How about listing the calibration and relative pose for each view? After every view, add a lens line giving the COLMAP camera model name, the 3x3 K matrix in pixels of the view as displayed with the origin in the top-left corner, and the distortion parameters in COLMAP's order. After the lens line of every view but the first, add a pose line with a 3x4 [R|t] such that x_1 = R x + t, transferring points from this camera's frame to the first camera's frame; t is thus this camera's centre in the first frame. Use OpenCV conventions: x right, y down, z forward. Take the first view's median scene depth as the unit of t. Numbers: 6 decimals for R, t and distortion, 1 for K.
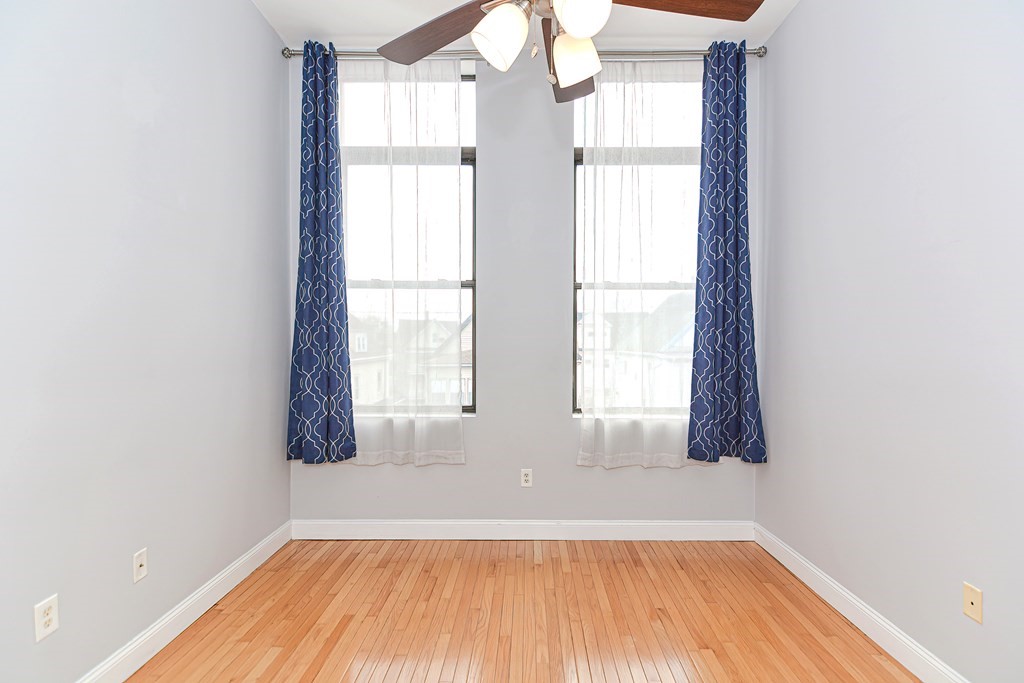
lens RADIAL K [[490.9, 0, 528.9], [0, 490.9, 345.3], [0, 0, 1]] dist [0.017051, -0.007165]
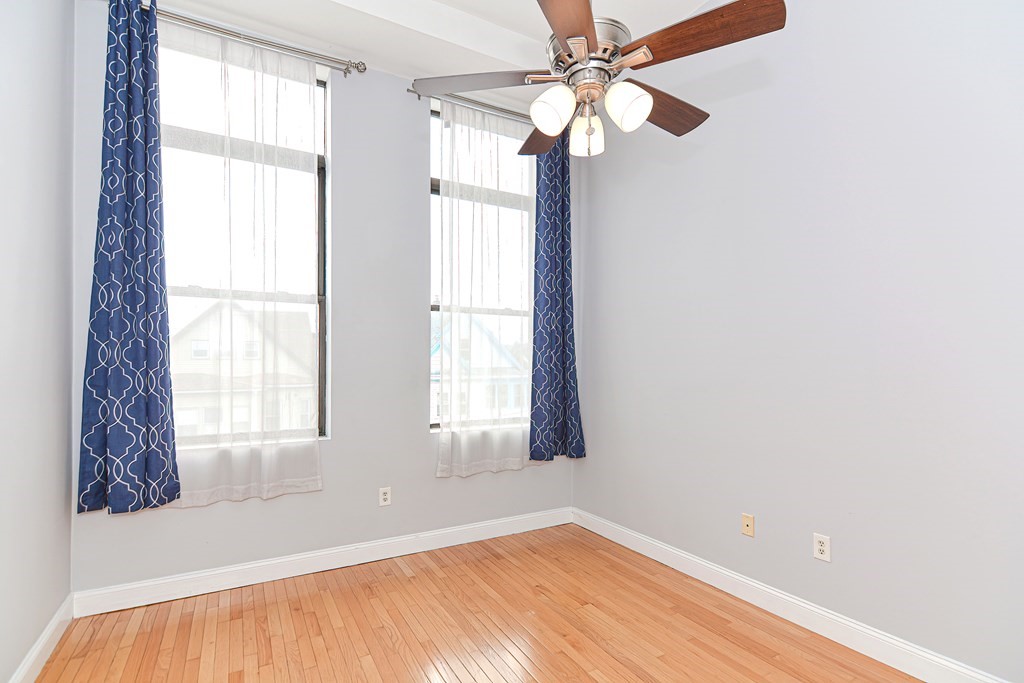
lens RADIAL K [[490.9, 0, 520.7], [0, 490.9, 357.3], [0, 0, 1]] dist [0.017051, -0.007165]
pose [[0.871199, 0.006305, 0.490889, -0.269737], [0.002799, 0.999838, -0.017808, 0.005675], [-0.490921, 0.016888, 0.871040, -0.013352]]
